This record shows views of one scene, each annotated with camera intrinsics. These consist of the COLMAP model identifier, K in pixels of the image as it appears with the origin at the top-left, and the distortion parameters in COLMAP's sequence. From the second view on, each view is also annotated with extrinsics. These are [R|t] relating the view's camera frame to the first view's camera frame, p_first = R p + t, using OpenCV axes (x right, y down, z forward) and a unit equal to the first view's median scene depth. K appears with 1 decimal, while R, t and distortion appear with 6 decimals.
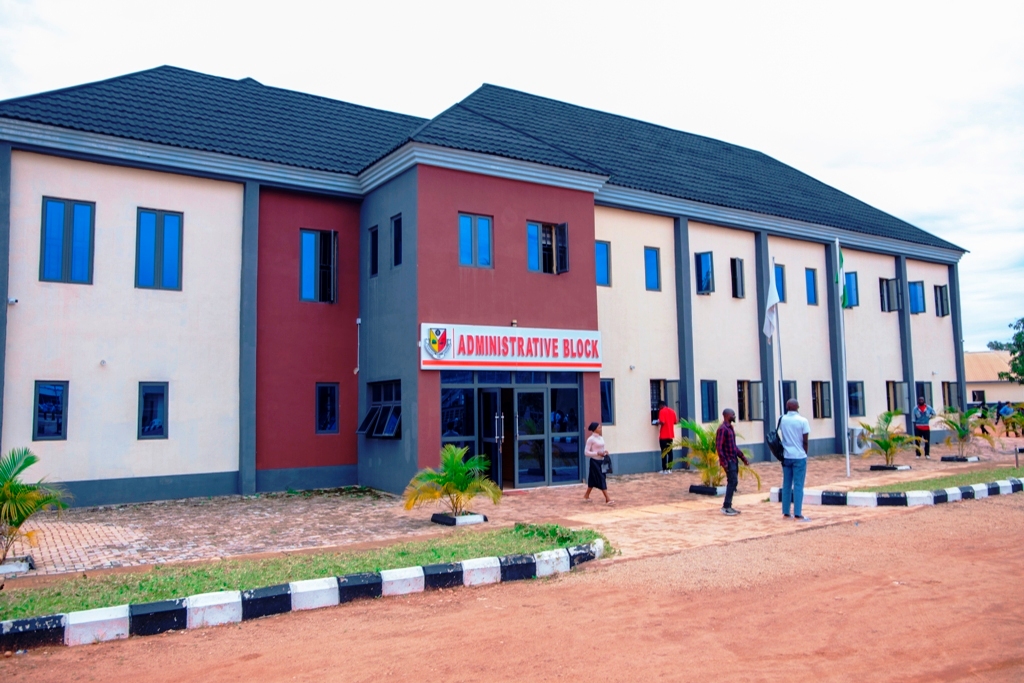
lens RADIAL K [[797.7, 0, 513.7], [0, 797.7, 335.3], [0, 0, 1]] dist [-0.015869, -0.002130]
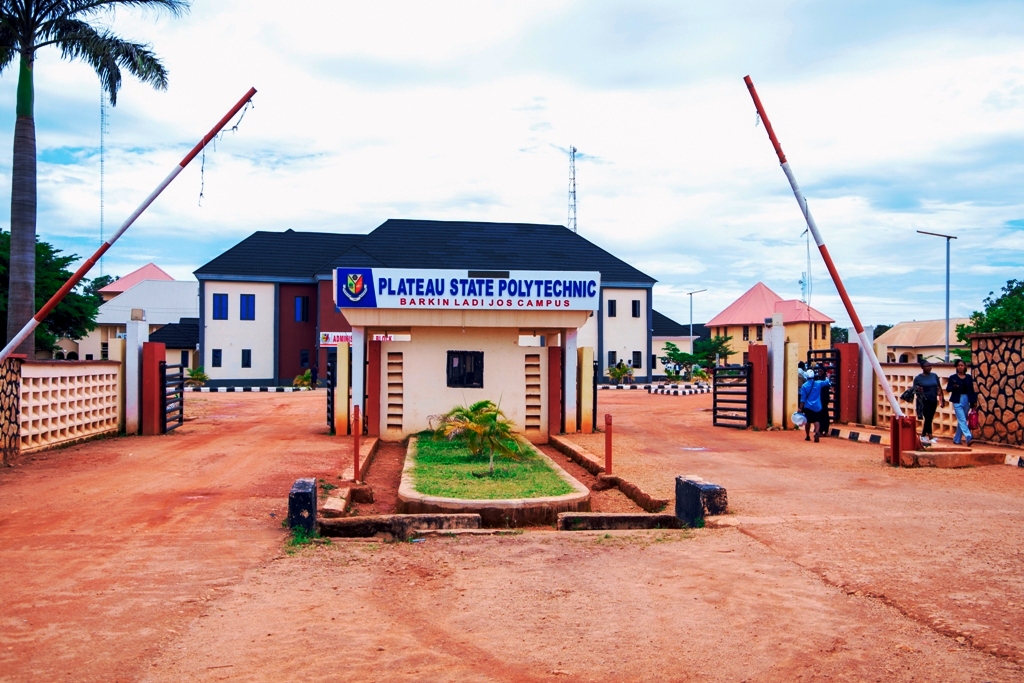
lens RADIAL K [[1060.0, 0, 511.5], [0, 1060.0, 347.2], [0, 0, 1]] dist [0.003323, 0.000000]
pose [[0.941149, 0.016136, -0.337608, 1.836097], [0.010356, 0.997014, 0.076519, -0.245798], [0.337834, -0.075512, 0.938172, -2.432296]]
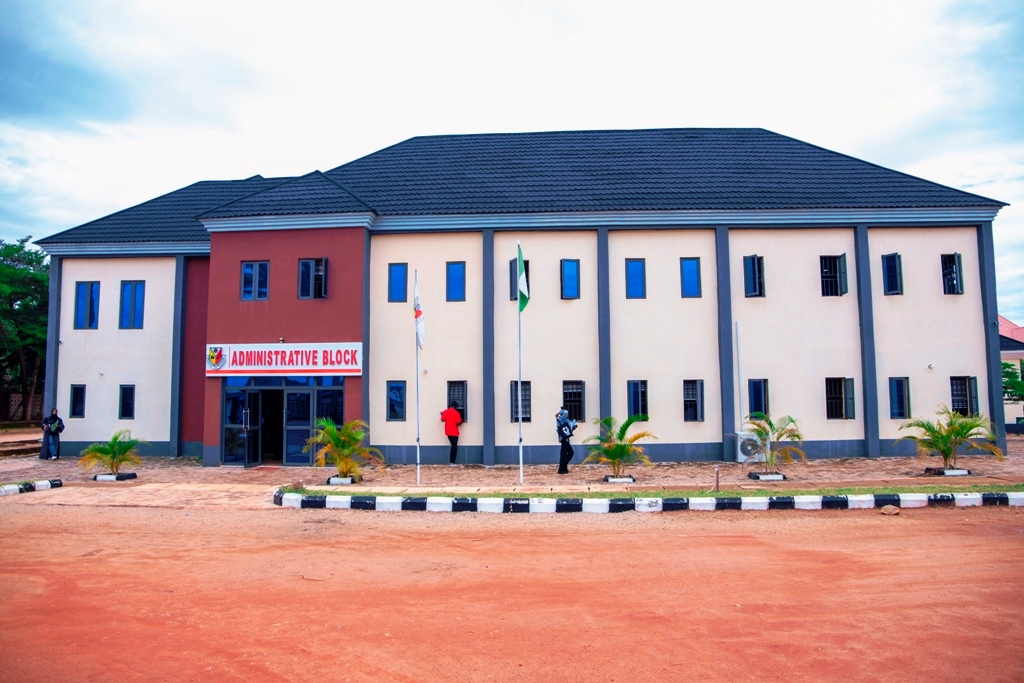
lens RADIAL K [[731.4, 0, 510.8], [0, 731.4, 338.8], [0, 0, 1]] dist [-0.063464, 0.002879]
pose [[0.783561, -0.039019, -0.620088, 1.039287], [0.045455, 0.998952, -0.005421, 0.006296], [0.619649, -0.023939, 0.784514, 0.297330]]
